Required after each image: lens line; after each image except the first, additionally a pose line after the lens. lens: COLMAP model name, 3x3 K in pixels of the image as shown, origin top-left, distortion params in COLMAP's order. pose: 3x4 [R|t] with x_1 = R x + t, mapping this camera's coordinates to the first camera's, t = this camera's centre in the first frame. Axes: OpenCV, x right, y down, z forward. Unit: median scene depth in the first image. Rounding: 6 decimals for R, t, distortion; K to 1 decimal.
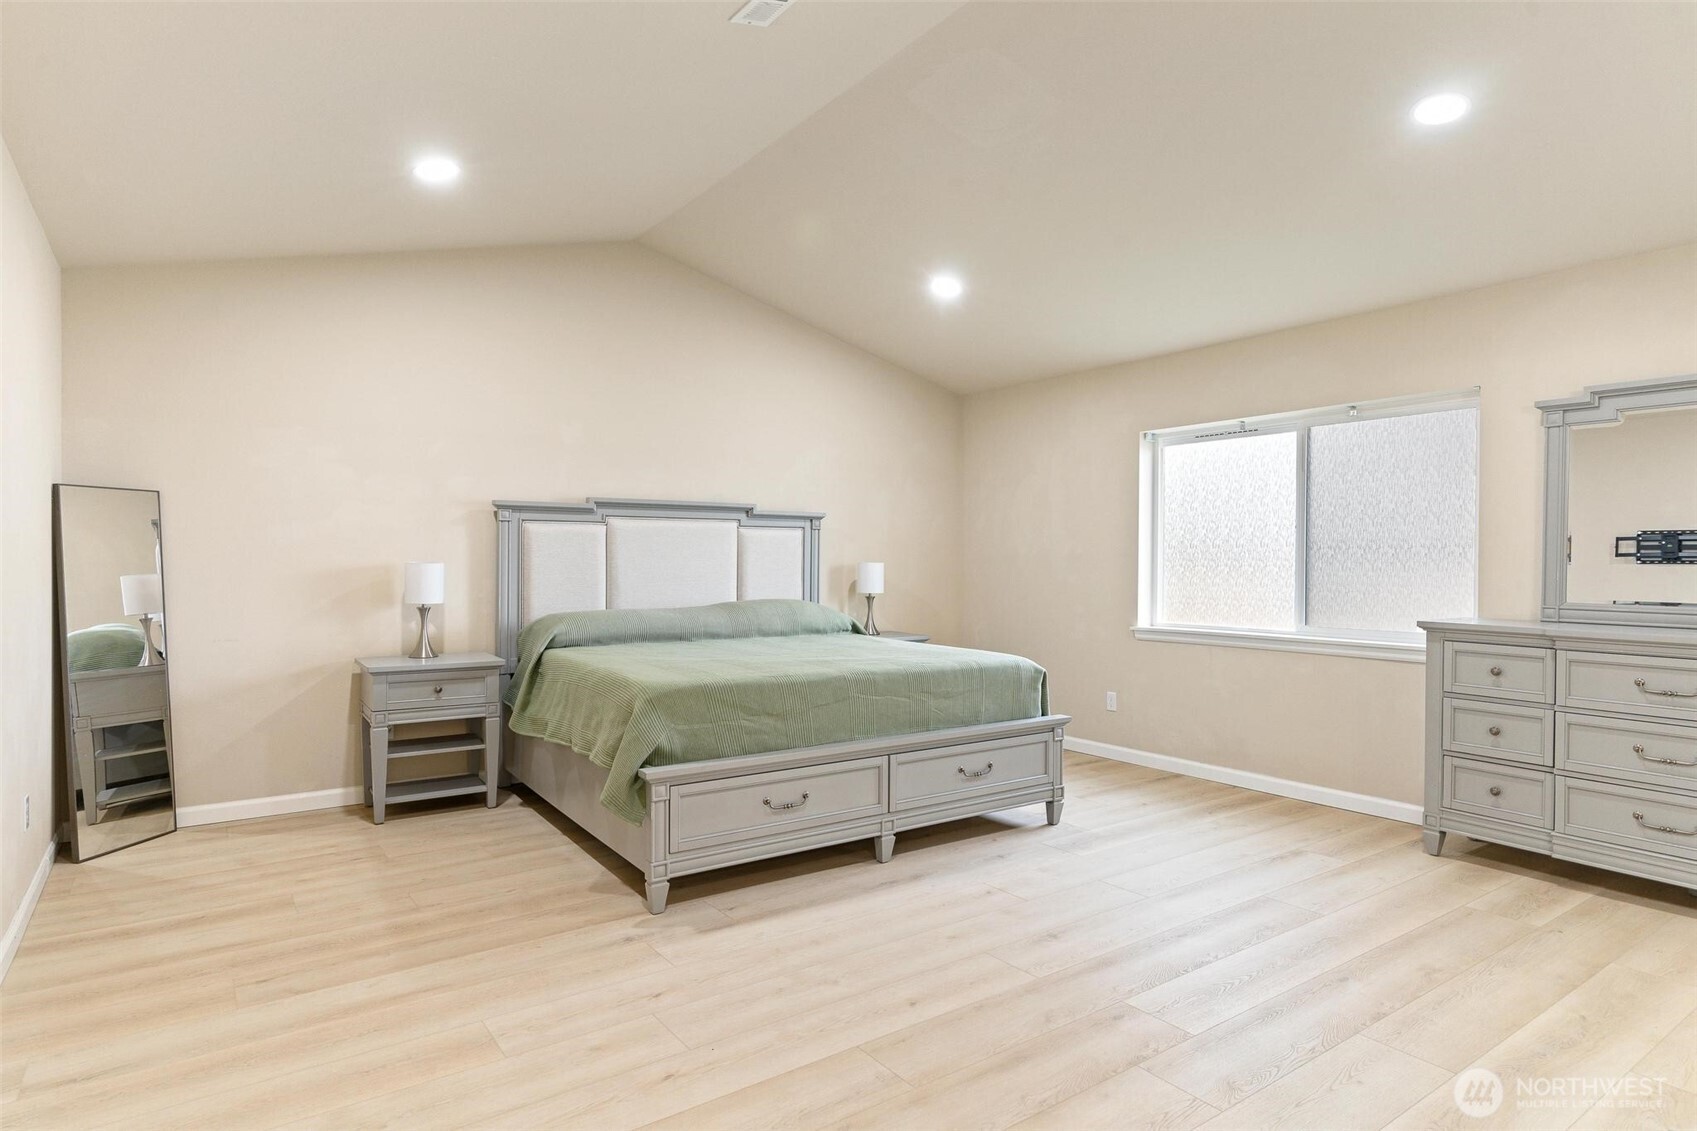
lens RADIAL K [[912.5, 0, 848.7], [0, 912.5, 549.3], [0, 0, 1]] dist [0.001854, -0.000792]
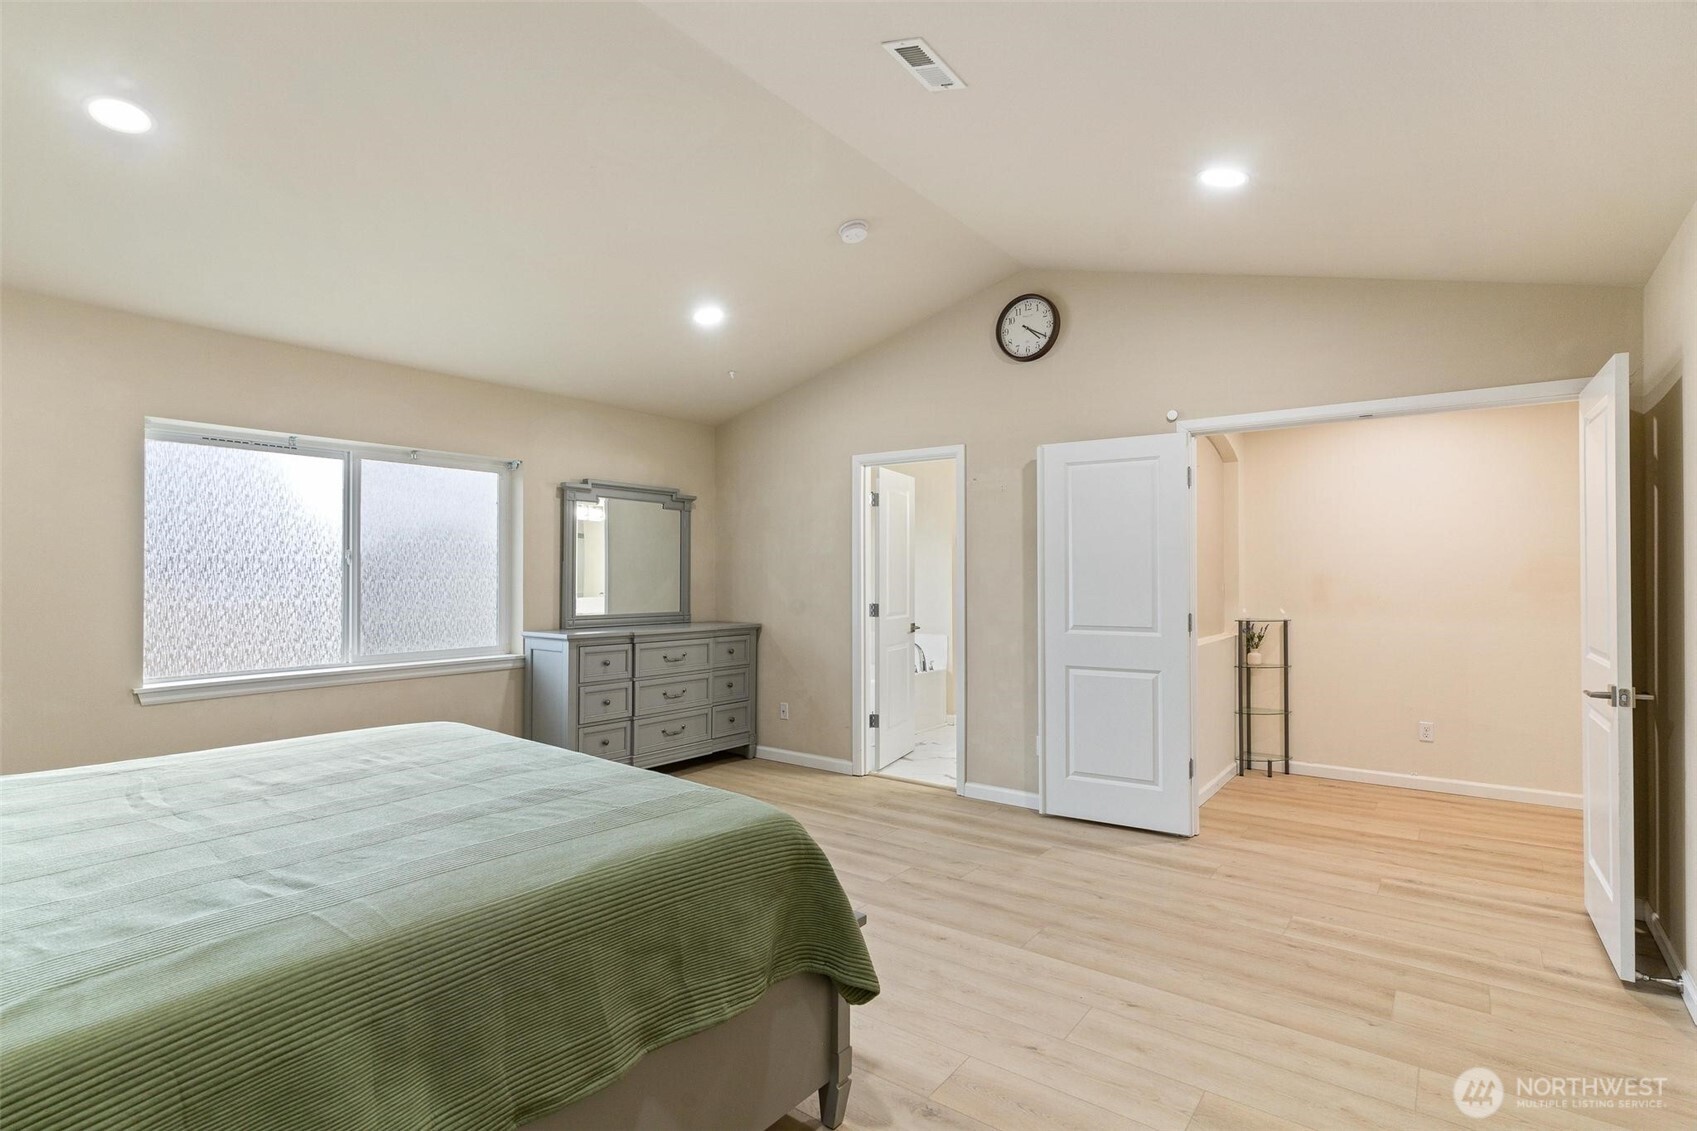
lens RADIAL K [[821.5, 0, 844.5], [0, 821.5, 545.2], [0, 0, 1]] dist [0.003696, 0.000107]
pose [[-0.287889, 0.031669, 0.957140, -0.757467], [-0.012441, 0.999245, -0.036805, -0.016818], [-0.957583, -0.022503, -0.287278, 1.082820]]
